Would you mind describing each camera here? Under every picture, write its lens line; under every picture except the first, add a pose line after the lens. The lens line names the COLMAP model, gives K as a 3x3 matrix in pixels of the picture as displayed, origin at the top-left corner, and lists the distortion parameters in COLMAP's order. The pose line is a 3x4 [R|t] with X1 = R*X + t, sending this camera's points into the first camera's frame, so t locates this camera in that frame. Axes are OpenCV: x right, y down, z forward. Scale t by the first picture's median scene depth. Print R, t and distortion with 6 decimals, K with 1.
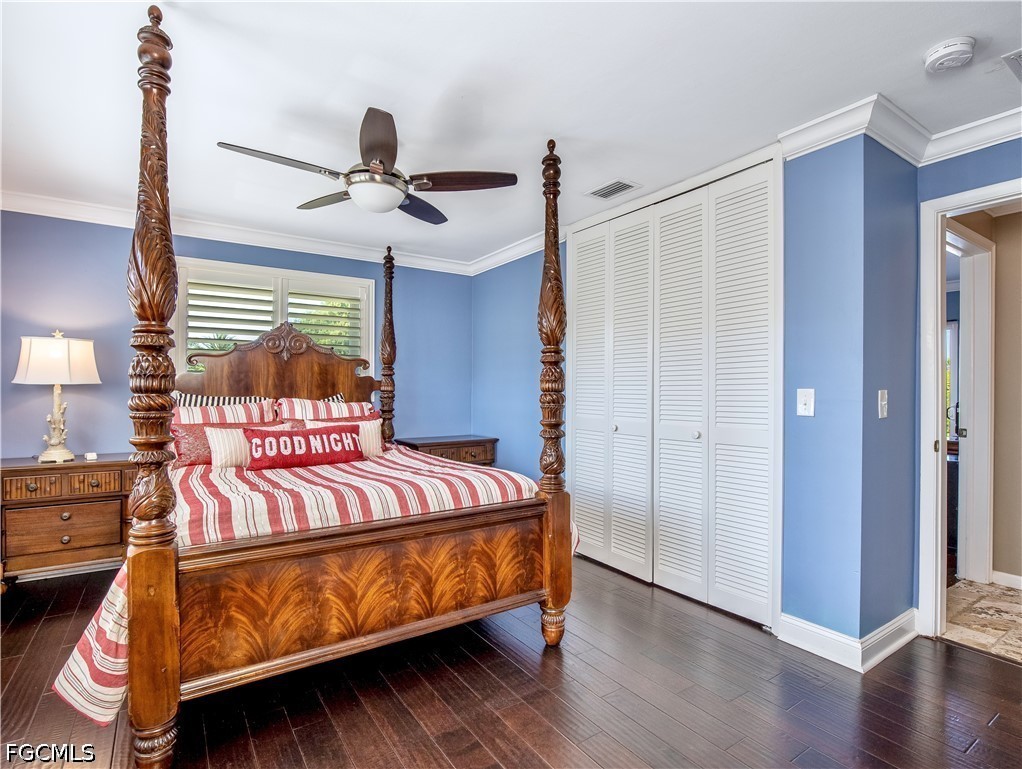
lens RADIAL K [[521.9, 0, 514.0], [0, 521.9, 394.5], [0, 0, 1]] dist [-0.016792, 0.000555]
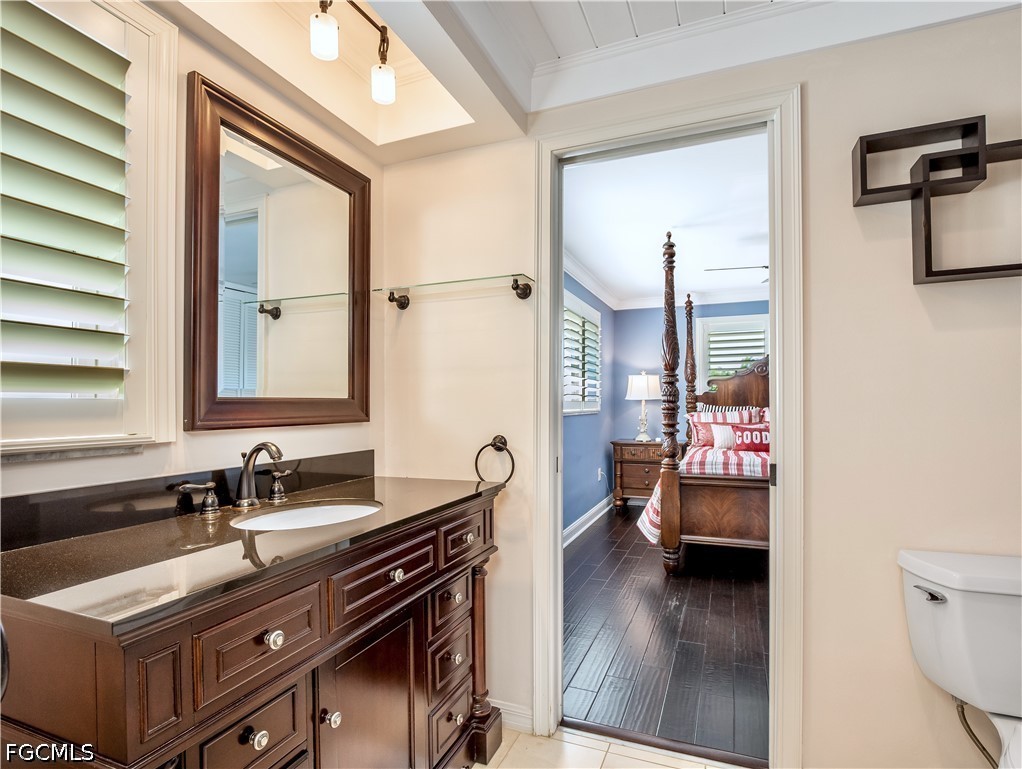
lens RADIAL K [[521.9, 0, 514.0], [0, 521.9, 394.5], [0, 0, 1]] dist [-0.016792, 0.000555]
pose [[0.551372, -0.021586, -0.833980, 0.708010], [-0.000984, 0.999648, -0.026525, 0.020073], [0.834259, 0.015446, 0.551157, -0.709280]]
